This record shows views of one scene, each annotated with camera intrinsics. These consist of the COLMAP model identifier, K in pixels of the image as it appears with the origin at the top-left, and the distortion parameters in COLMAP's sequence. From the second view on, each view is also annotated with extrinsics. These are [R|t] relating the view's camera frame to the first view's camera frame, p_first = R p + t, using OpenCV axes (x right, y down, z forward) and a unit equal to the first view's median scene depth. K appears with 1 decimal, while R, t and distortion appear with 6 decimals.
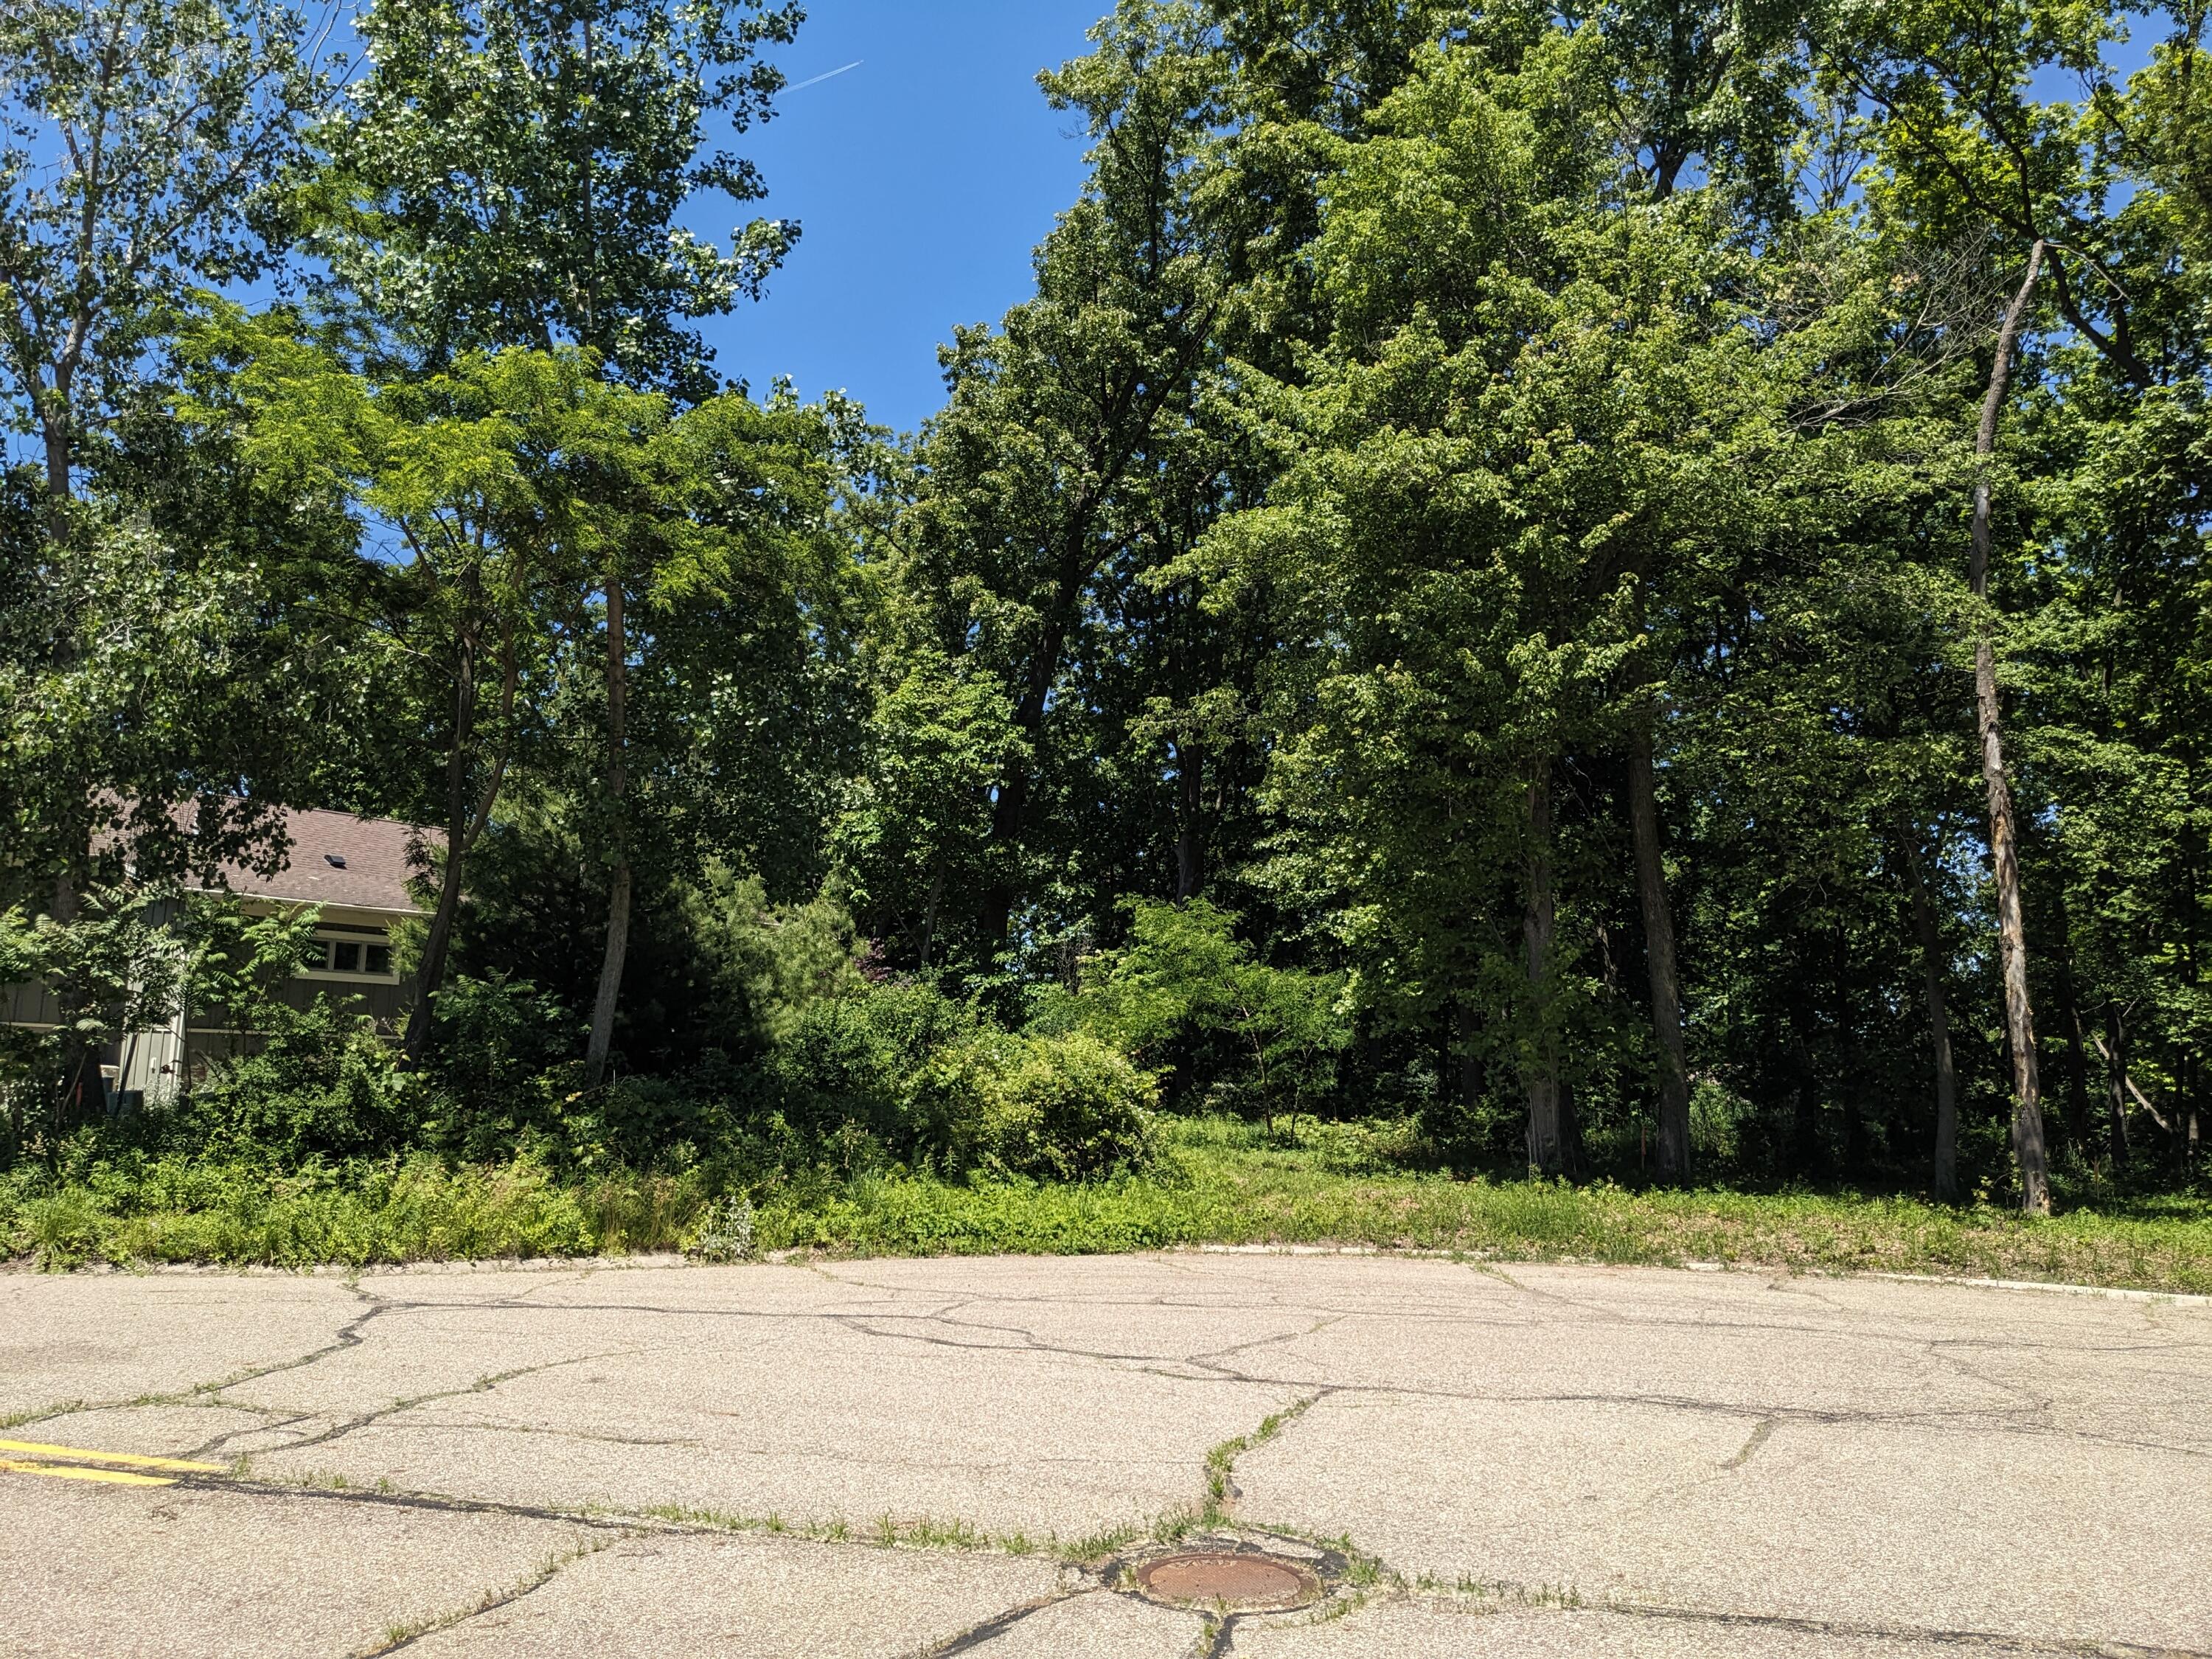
lens RADIAL K [[1659.3, 0, 1106.0], [0, 1659.3, 829.5], [0, 0, 1]] dist [0.042107, -0.038355]
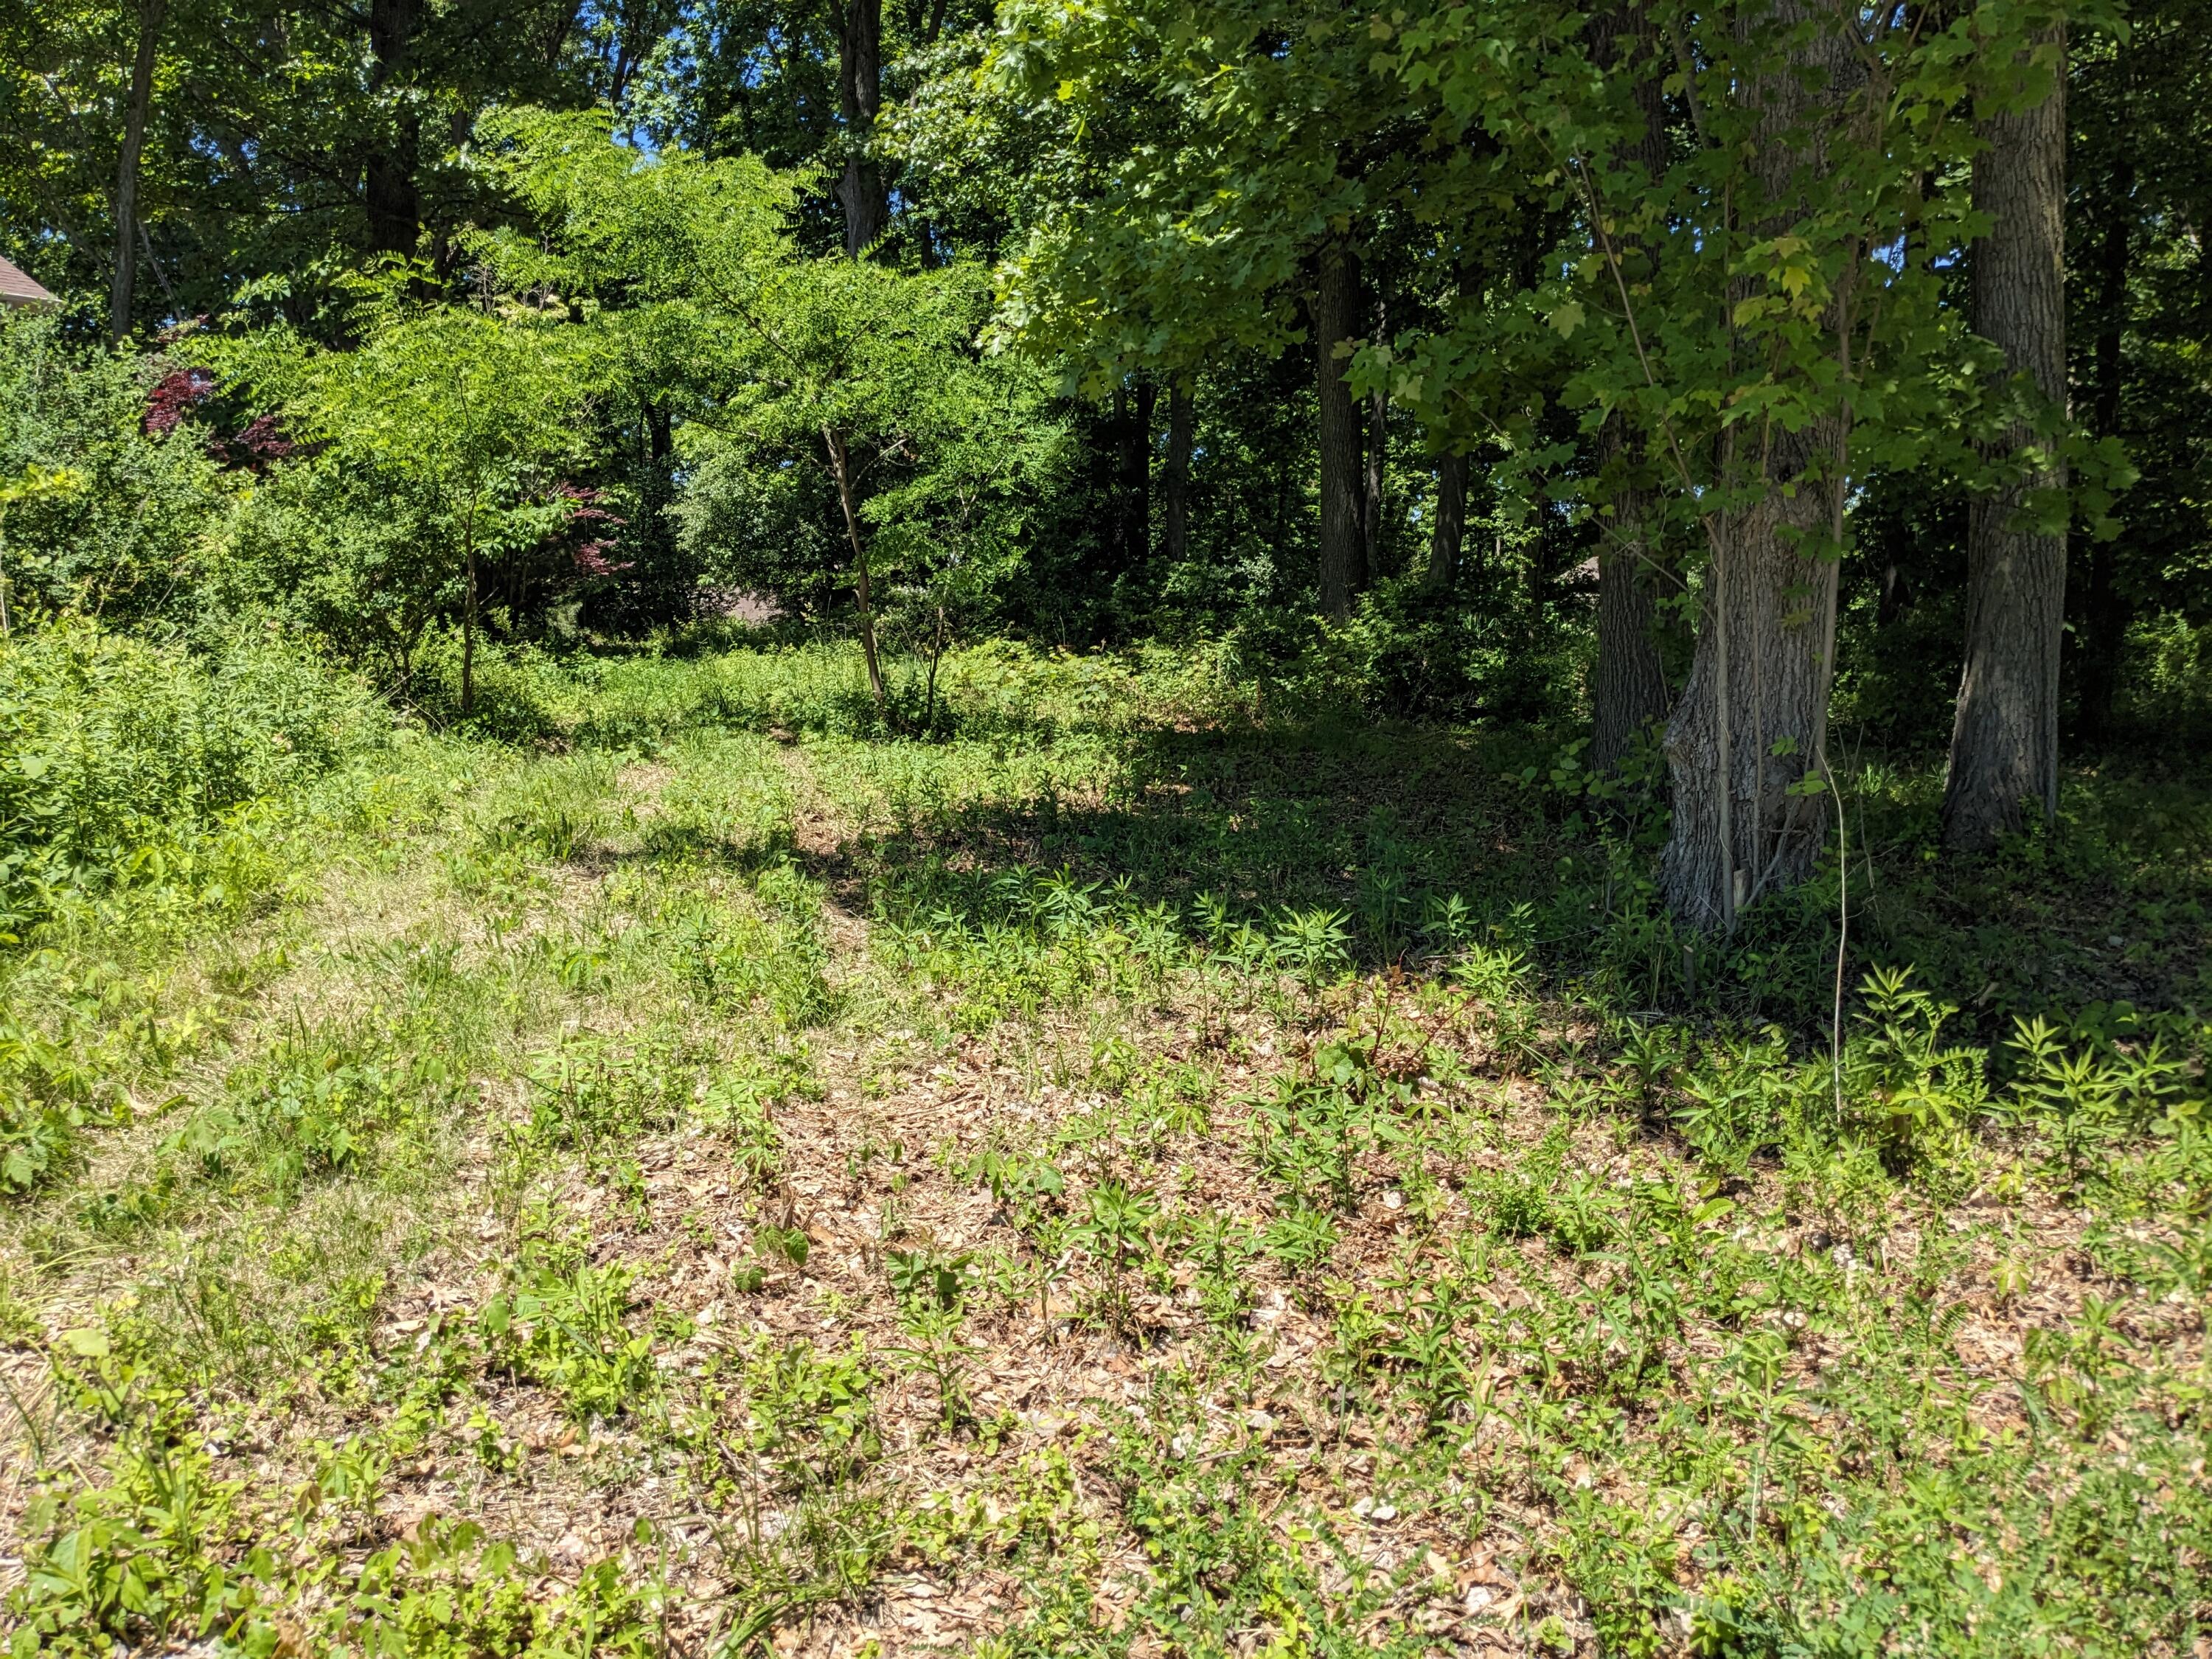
lens RADIAL K [[1659.3, 0, 1106.0], [0, 1659.3, 829.5], [0, 0, 1]] dist [0.042107, -0.038355]
pose [[0.995051, -0.032366, 0.093947, 0.108832], [0.004778, 0.959955, 0.280112, 0.093970], [-0.099252, -0.278277, 0.955359, 0.549132]]
